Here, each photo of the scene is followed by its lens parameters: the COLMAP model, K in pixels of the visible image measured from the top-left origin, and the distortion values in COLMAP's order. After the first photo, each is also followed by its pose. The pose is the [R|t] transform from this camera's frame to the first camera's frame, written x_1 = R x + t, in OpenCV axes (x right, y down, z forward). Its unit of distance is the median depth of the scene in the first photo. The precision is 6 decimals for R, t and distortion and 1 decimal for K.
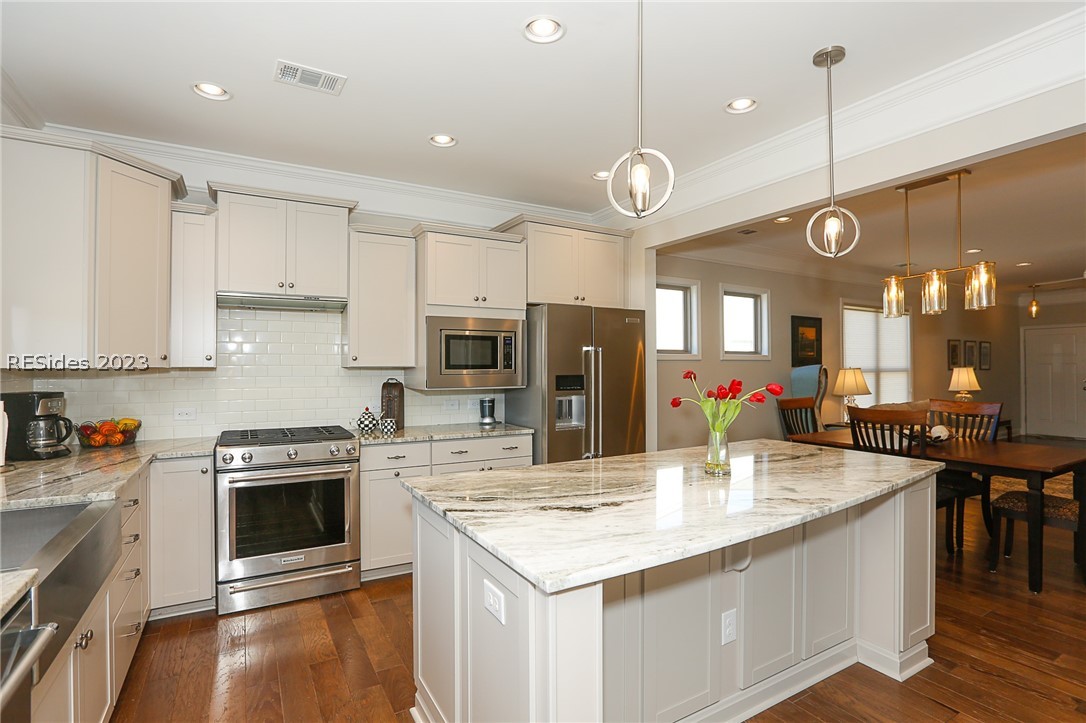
lens RADIAL K [[525.4, 0, 543.0], [0, 525.4, 361.5], [0, 0, 1]] dist [-0.060932, 0.020708]
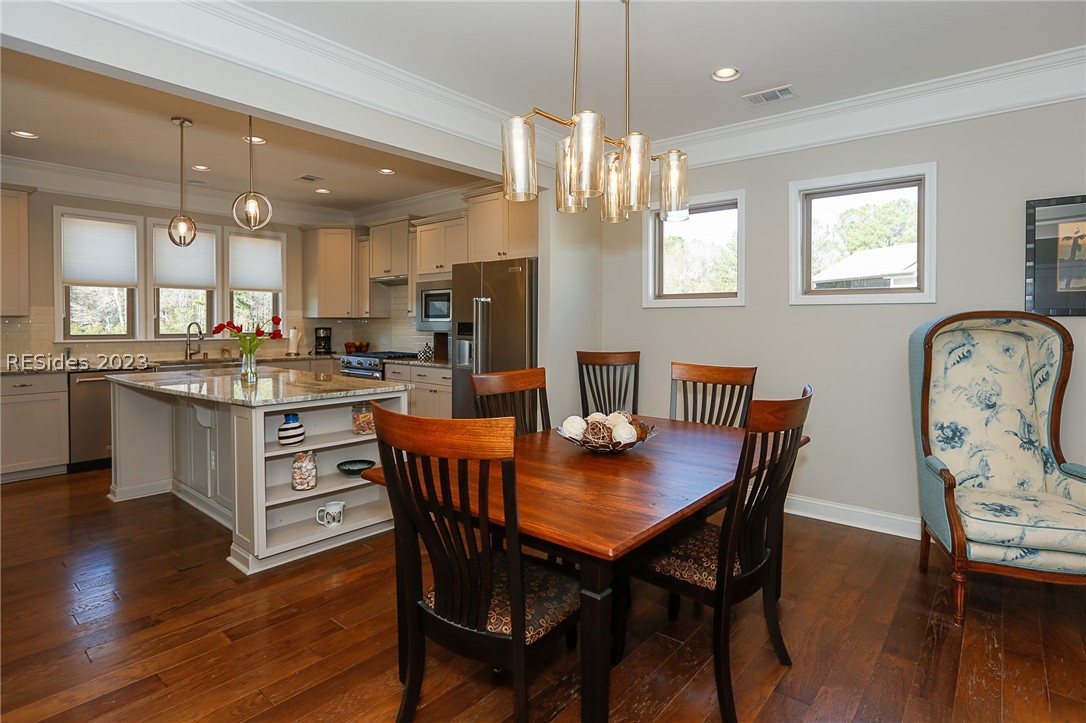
lens RADIAL K [[561.6, 0, 547.8], [0, 561.6, 329.5], [0, 0, 1]] dist [-0.047500, 0.018014]
pose [[0.337375, 0.013651, -0.941271, 1.379860], [0.006279, 0.999840, 0.016751, 0.022272], [0.941349, -0.011562, 0.337235, 0.789520]]
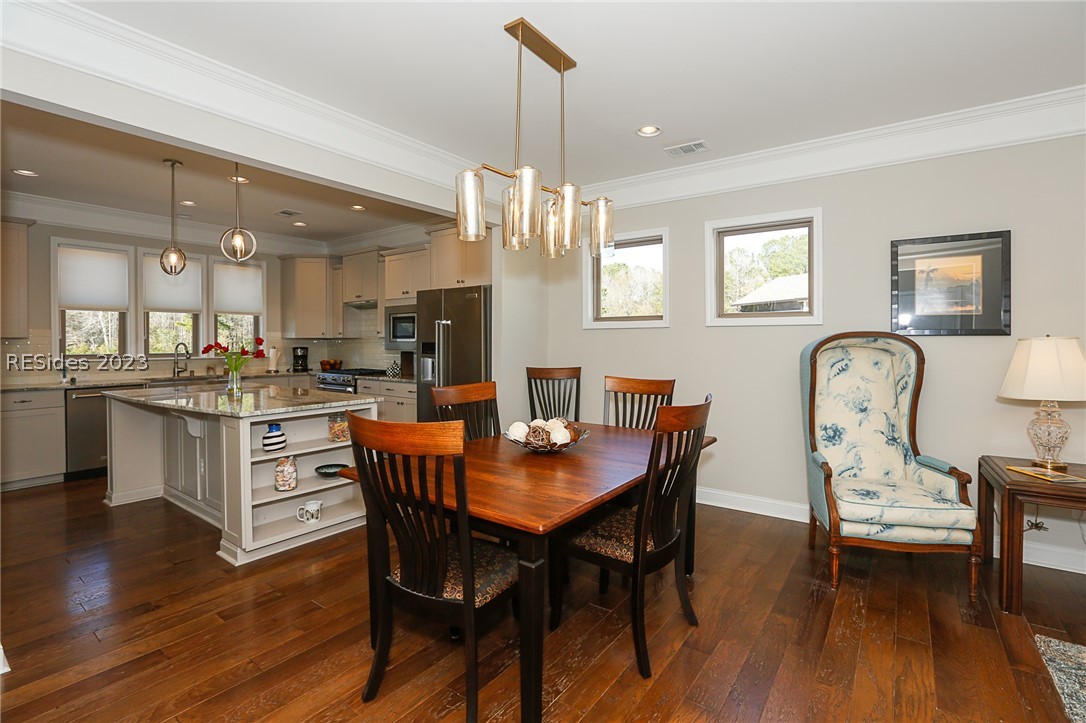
lens RADIAL K [[509.5, 0, 534.5], [0, 509.5, 338.2], [0, 0, 1]] dist [-0.049294, 0.014199]
pose [[0.389195, -0.003312, -0.921150, 1.436119], [0.010563, 0.999944, 0.000868, 0.016826], [0.921095, -0.010068, 0.389208, 0.783721]]
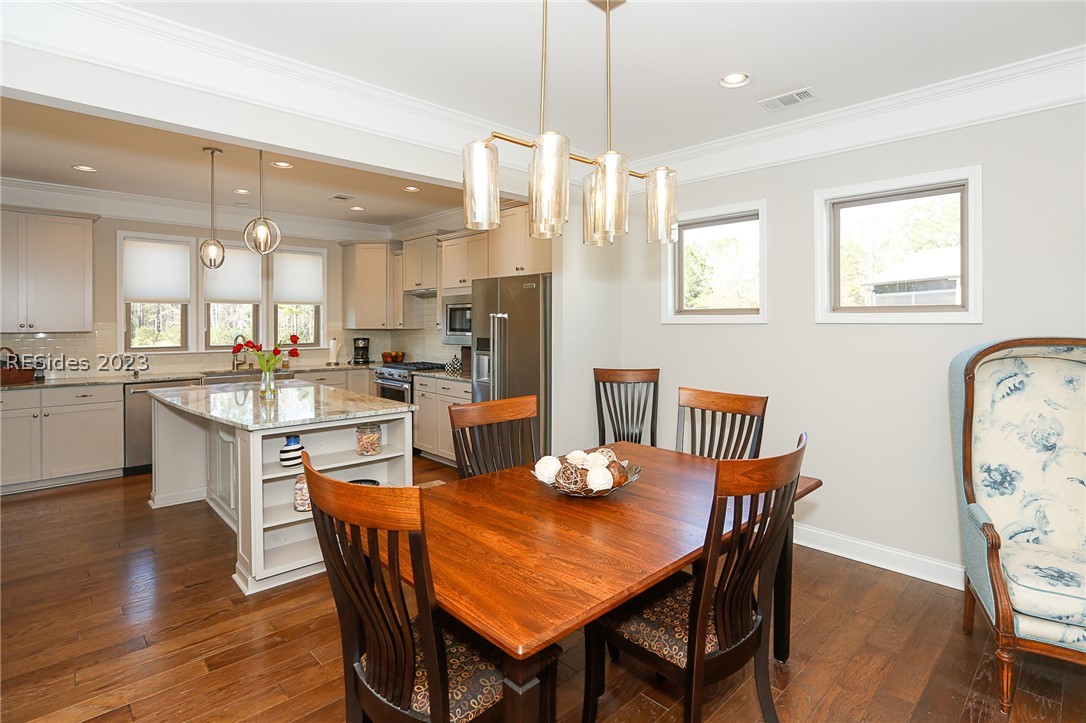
lens RADIAL K [[545.1, 0, 535.6], [0, 545.1, 322.1], [0, 0, 1]] dist [-0.045286, 0.017038]
pose [[0.219403, -0.000645, -0.975634, 1.353322], [0.009822, 0.999951, 0.001548, -0.012035], [0.975585, -0.009923, 0.219398, 0.891522]]
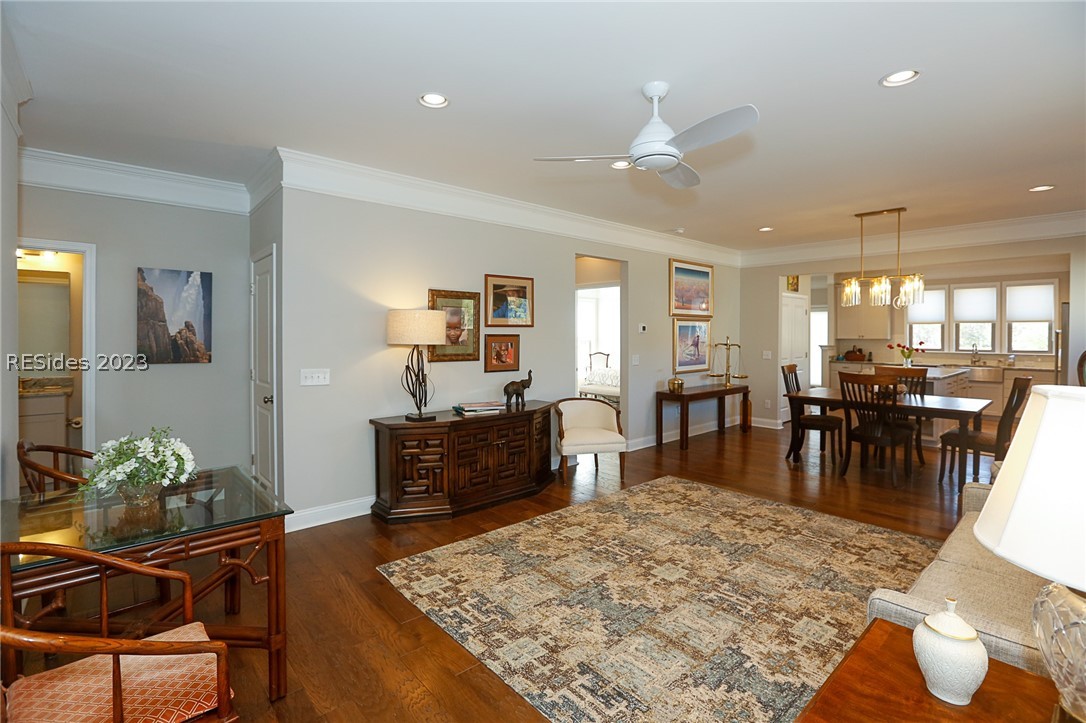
lens RADIAL K [[505.8, 0, 543.4], [0, 505.8, 339.9], [0, 0, 1]] dist [-0.047819, 0.016801]
pose [[-0.978950, -0.000804, -0.204100, 2.082631], [-0.001846, 0.999986, 0.004914, -0.000589], [0.204093, 0.005187, -0.978938, 2.295938]]
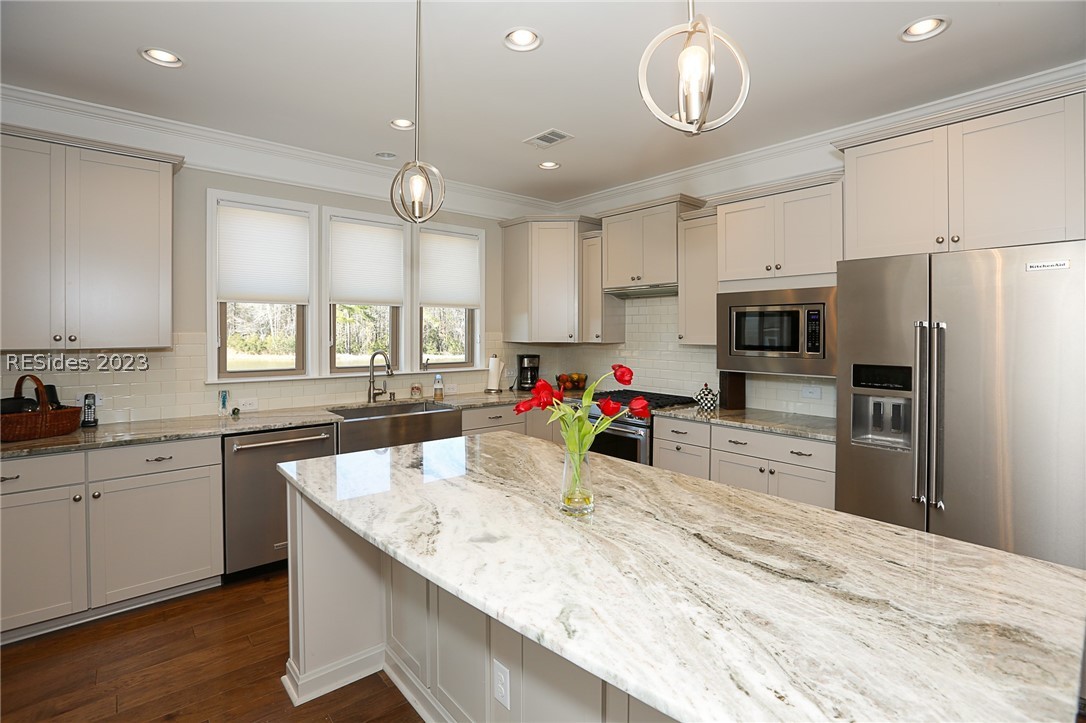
lens RADIAL K [[509.5, 0, 534.5], [0, 509.5, 338.2], [0, 0, 1]] dist [-0.049294, 0.014199]
pose [[0.166031, 0.013356, -0.986030, 0.618109], [0.005169, 0.999883, 0.014414, -0.019753], [0.986107, -0.007490, 0.165942, 0.504442]]
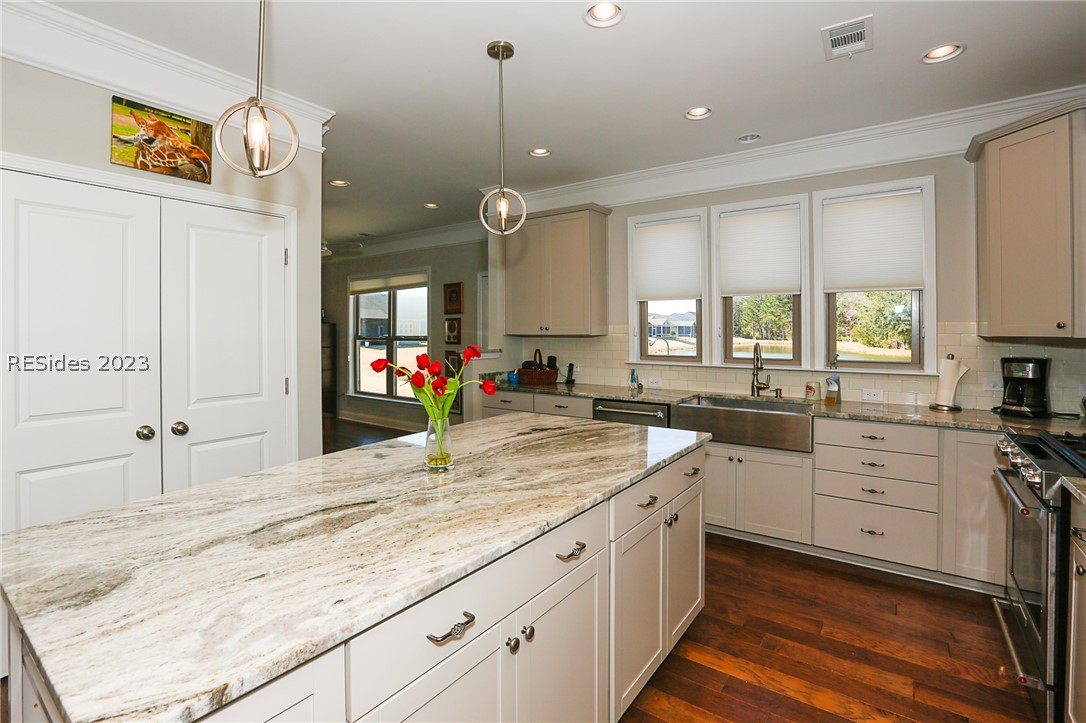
lens RADIAL K [[502.4, 0, 544.9], [0, 502.4, 332.5], [0, 0, 1]] dist [-0.054888, 0.017881]
pose [[-0.913351, 0.004226, -0.407151, 0.306665], [0.005722, 0.999981, -0.002456, 0.000560], [0.407133, -0.004573, -0.913357, 1.095843]]
